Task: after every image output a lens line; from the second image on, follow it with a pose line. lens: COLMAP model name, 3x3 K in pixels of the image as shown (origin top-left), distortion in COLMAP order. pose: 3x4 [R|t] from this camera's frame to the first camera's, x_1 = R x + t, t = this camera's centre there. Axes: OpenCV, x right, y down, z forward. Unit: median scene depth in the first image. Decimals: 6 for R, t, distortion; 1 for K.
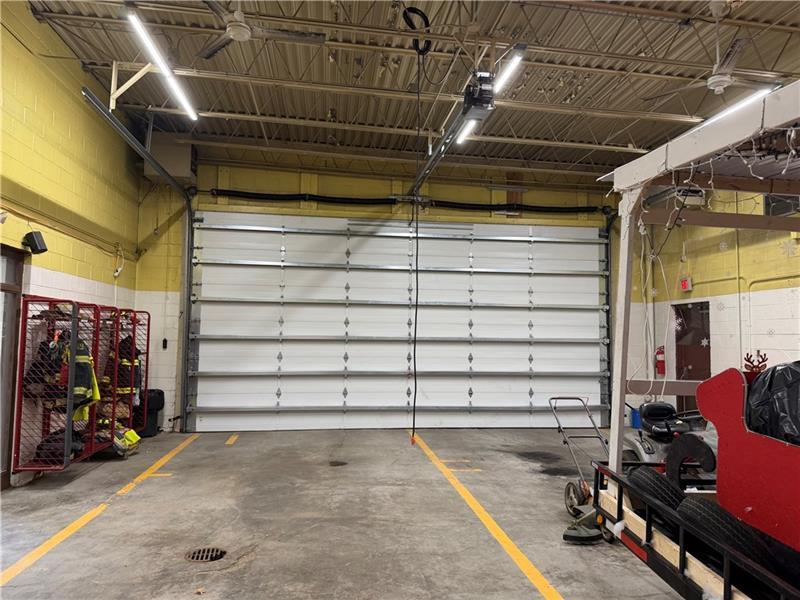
lens RADIAL K [[559.8, 0, 400.0], [0, 559.8, 292.3], [0, 0, 1]] dist [0.050044, -0.052694]
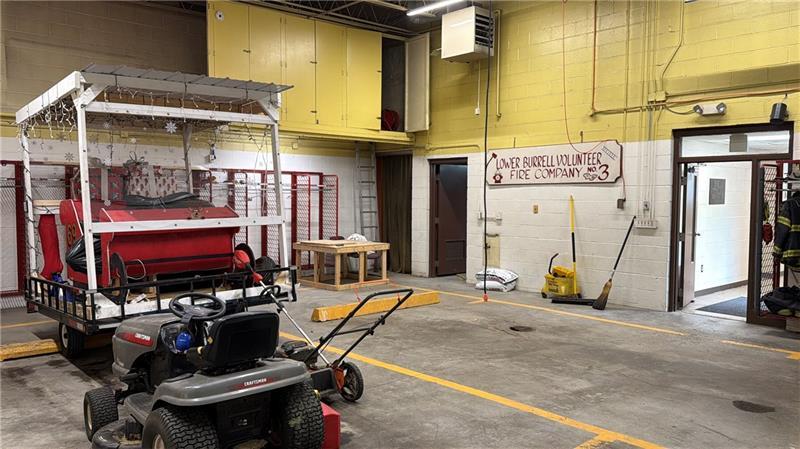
lens RADIAL K [[622.5, 0, 389.5], [0, 622.5, 234.0], [0, 0, 1]] dist [0.065941, -0.057006]
pose [[-0.825327, 0.018153, -0.564364, 0.518797], [0.030713, 0.999447, -0.012768, 0.106884], [0.563820, -0.027871, -0.825428, 1.203105]]
